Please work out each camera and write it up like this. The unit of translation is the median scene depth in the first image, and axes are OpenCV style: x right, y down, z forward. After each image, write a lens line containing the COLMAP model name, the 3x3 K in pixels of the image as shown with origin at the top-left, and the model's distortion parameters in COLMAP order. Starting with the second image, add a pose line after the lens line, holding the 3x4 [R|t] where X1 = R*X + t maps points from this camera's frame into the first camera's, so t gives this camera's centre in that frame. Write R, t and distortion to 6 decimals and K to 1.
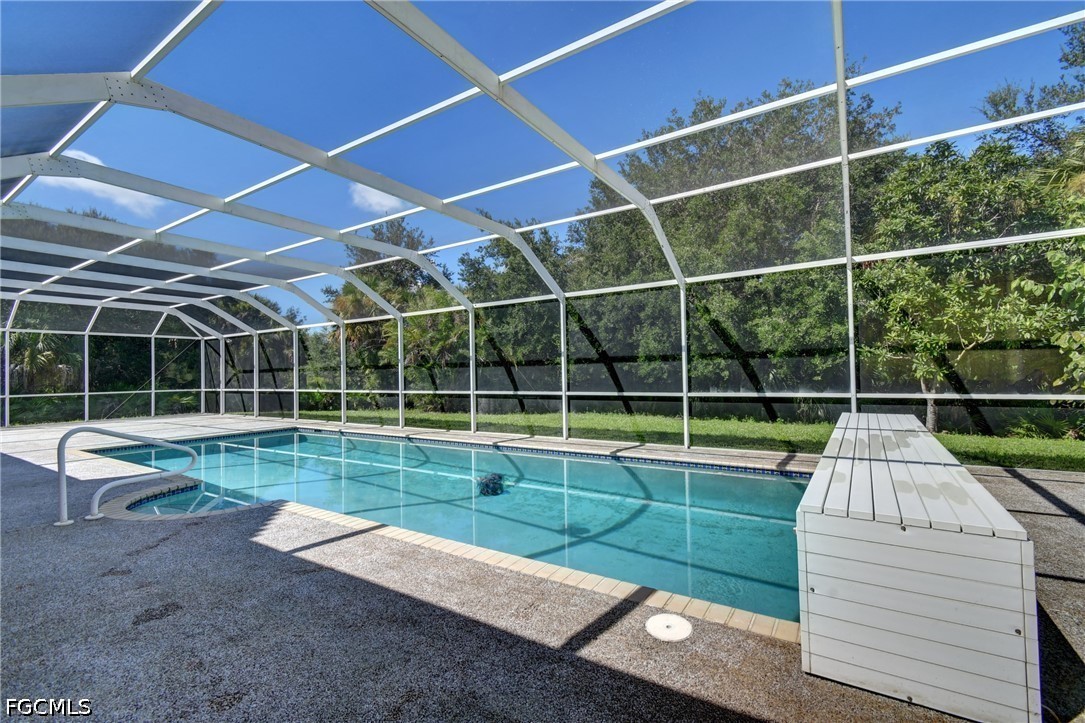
lens RADIAL K [[478.2, 0, 546.3], [0, 478.2, 368.8], [0, 0, 1]] dist [0.002477, -0.000224]
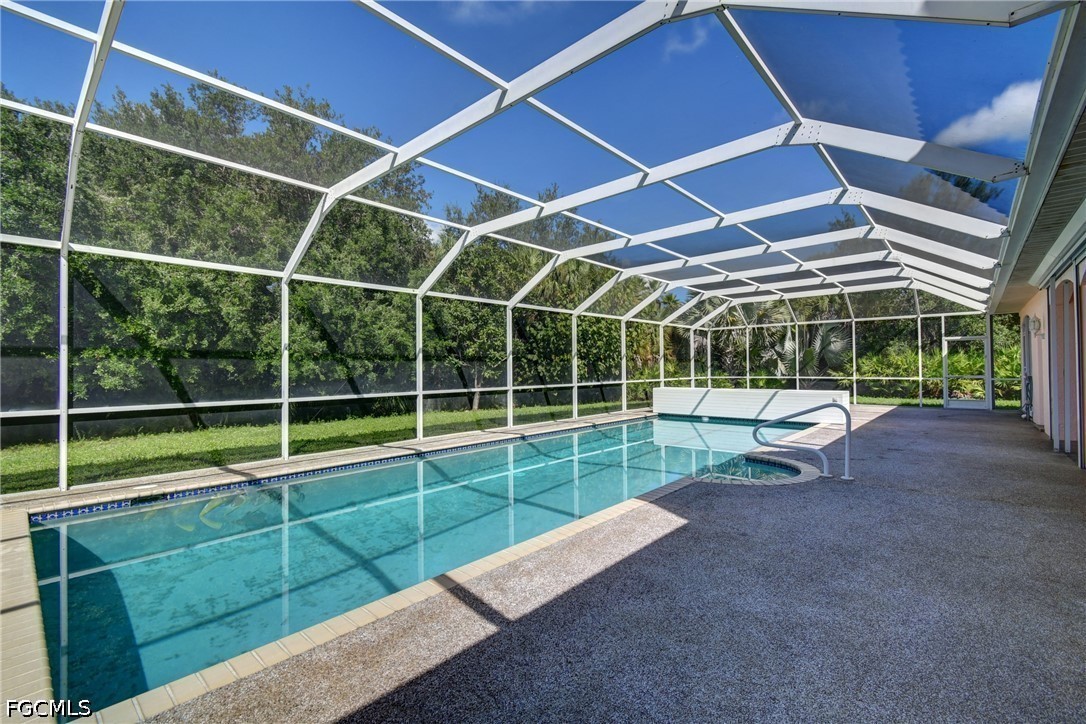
lens RADIAL K [[478.7, 0, 549.5], [0, 478.7, 360.8], [0, 0, 1]] dist [0.002477, -0.000224]
pose [[0.130073, 0.039416, 0.990721, -1.103288], [0.002348, 0.999194, -0.040061, 0.032930], [-0.991502, 0.007537, 0.129876, 0.764117]]
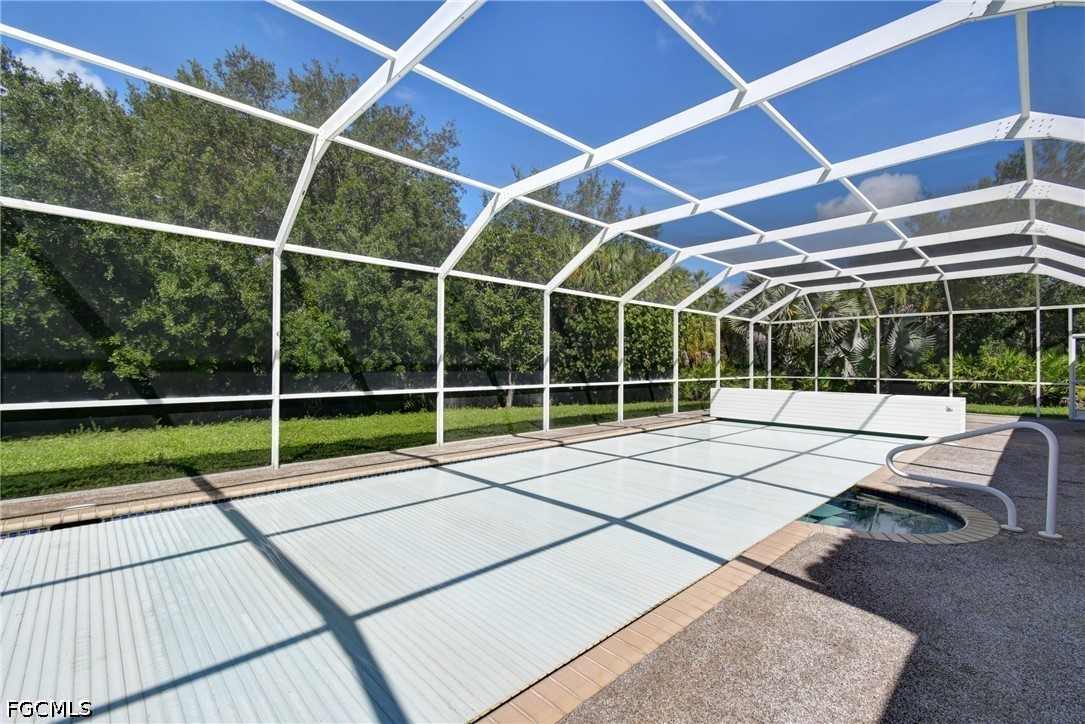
lens RADIAL K [[478.2, 0, 544.7], [0, 478.2, 363.0], [0, 0, 1]] dist [0.002477, -0.000224]
pose [[0.214191, 0.028126, 0.976387, -0.938282], [-0.015736, 0.999555, -0.025342, 0.029790], [-0.976665, -0.009936, 0.214538, 0.801204]]
